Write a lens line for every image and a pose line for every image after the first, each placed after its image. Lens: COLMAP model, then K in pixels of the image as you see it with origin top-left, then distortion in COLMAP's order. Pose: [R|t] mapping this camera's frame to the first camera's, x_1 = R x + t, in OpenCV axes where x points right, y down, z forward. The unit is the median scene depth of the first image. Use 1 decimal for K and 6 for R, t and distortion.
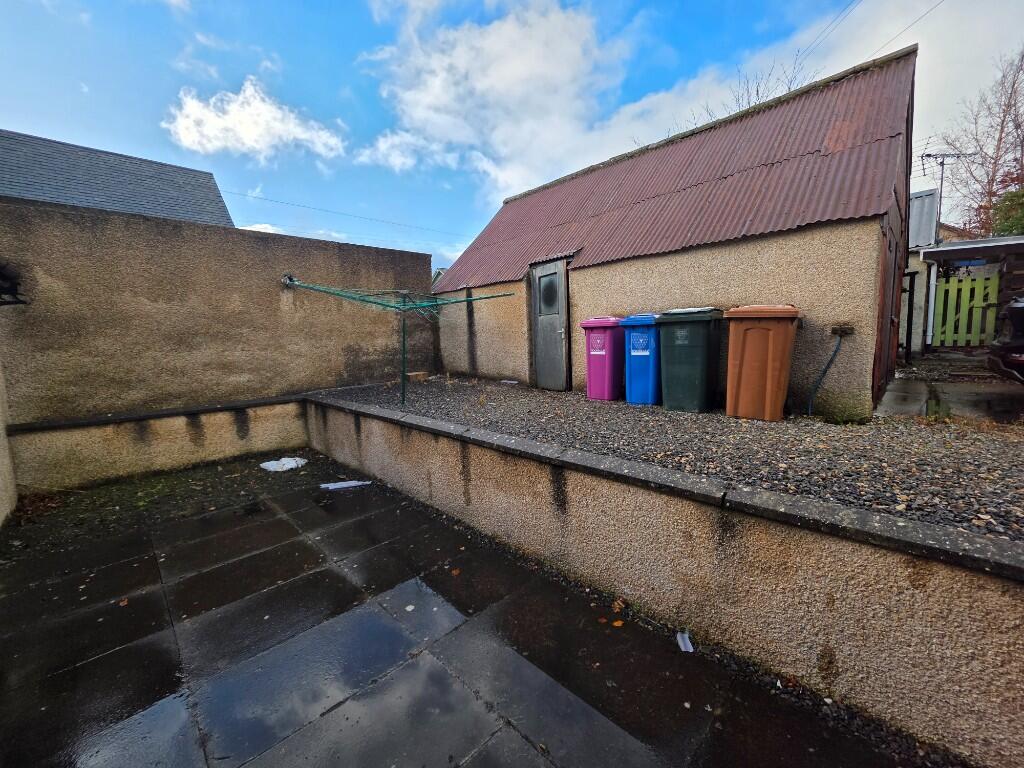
lens RADIAL K [[413.0, 0, 509.7], [0, 413.0, 382.6], [0, 0, 1]] dist [-0.001237, 0.000008]
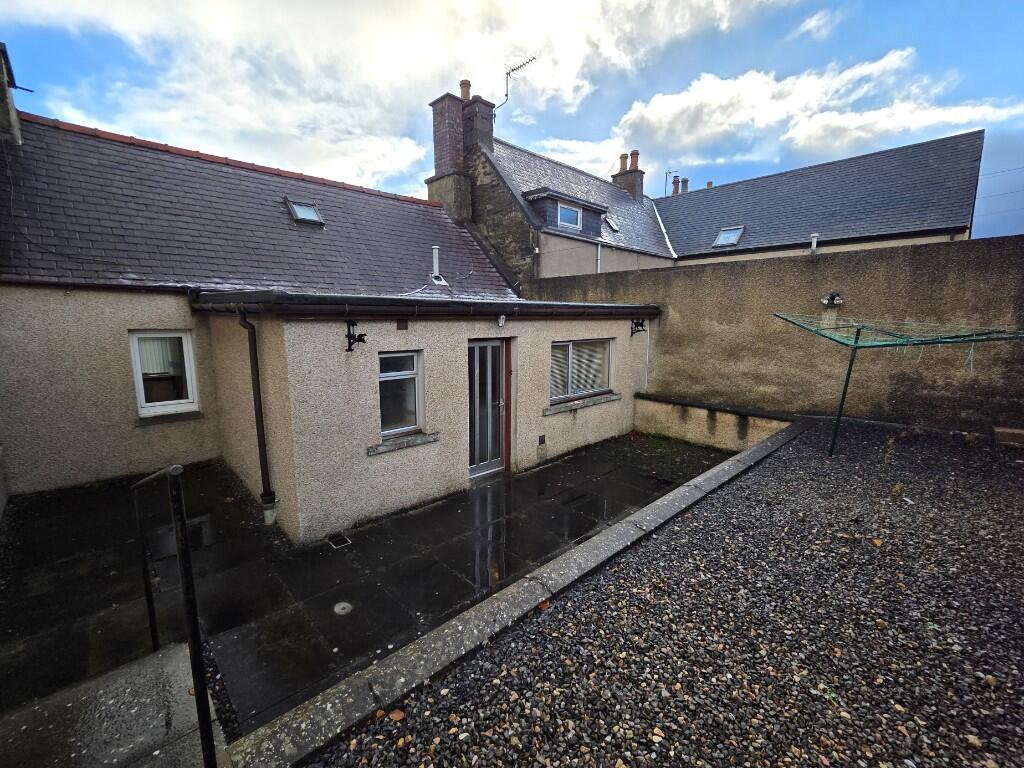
lens RADIAL K [[413.0, 0, 509.0], [0, 413.0, 384.4], [0, 0, 1]] dist [-0.001237, 0.000008]
pose [[-0.026902, 0.180422, -0.983221, 0.525509], [-0.101124, 0.978041, 0.182238, -0.171535], [0.994510, 0.104330, -0.008066, 0.315684]]
